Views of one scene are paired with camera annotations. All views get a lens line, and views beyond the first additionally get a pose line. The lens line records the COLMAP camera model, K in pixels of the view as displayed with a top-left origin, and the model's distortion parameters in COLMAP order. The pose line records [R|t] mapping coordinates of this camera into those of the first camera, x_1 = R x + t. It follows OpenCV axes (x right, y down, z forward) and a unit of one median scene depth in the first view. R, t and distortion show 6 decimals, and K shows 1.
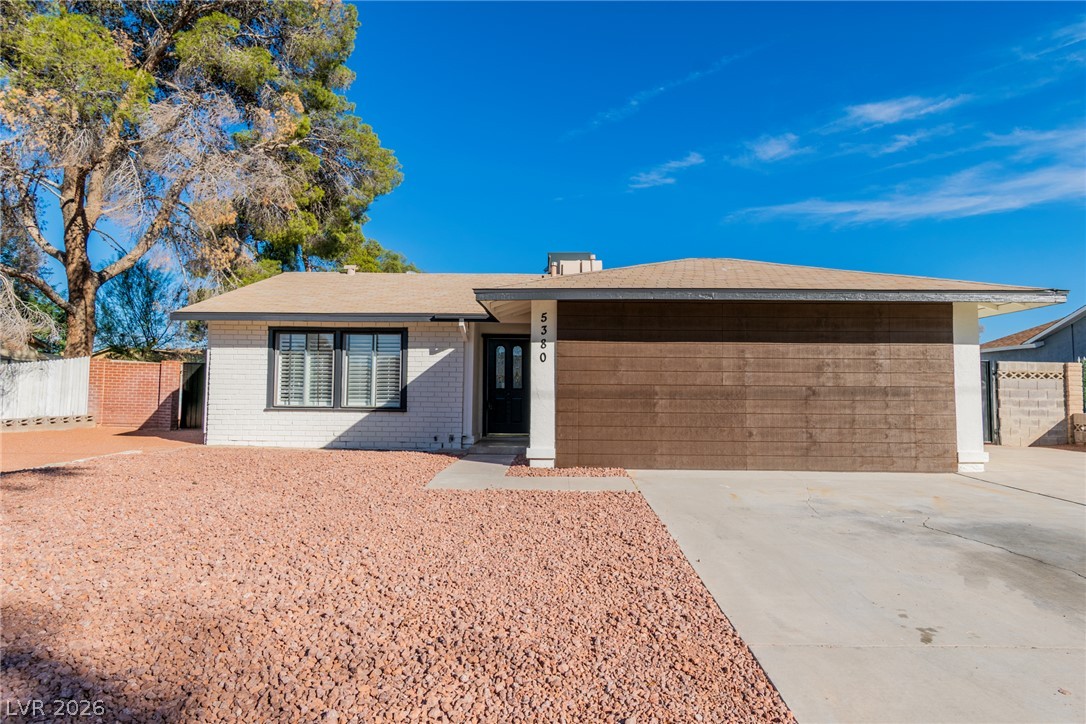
lens RADIAL K [[697.7, 0, 543.0], [0, 697.7, 362.0], [0, 0, 1]] dist [-0.007092, 0.000481]
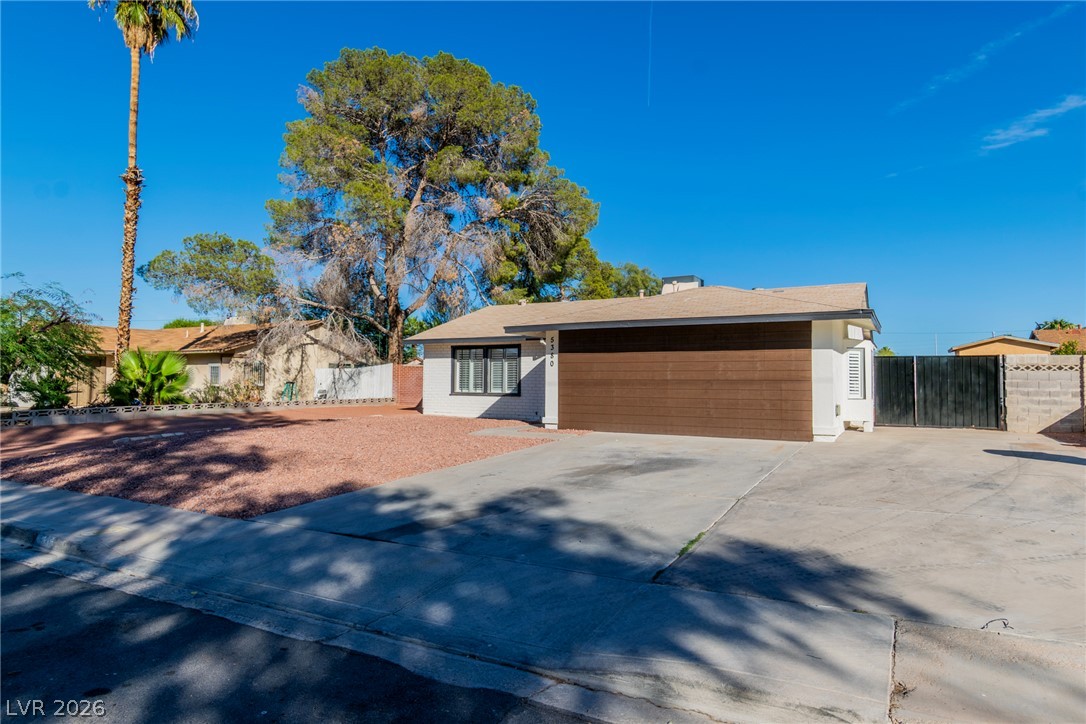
lens RADIAL K [[697.7, 0, 543.0], [0, 697.7, 362.0], [0, 0, 1]] dist [-0.007092, 0.000481]
pose [[0.870023, -0.016864, -0.492722, 0.561397], [0.023682, 0.999691, 0.007602, -0.016412], [0.492441, -0.018283, 0.870154, -0.328116]]
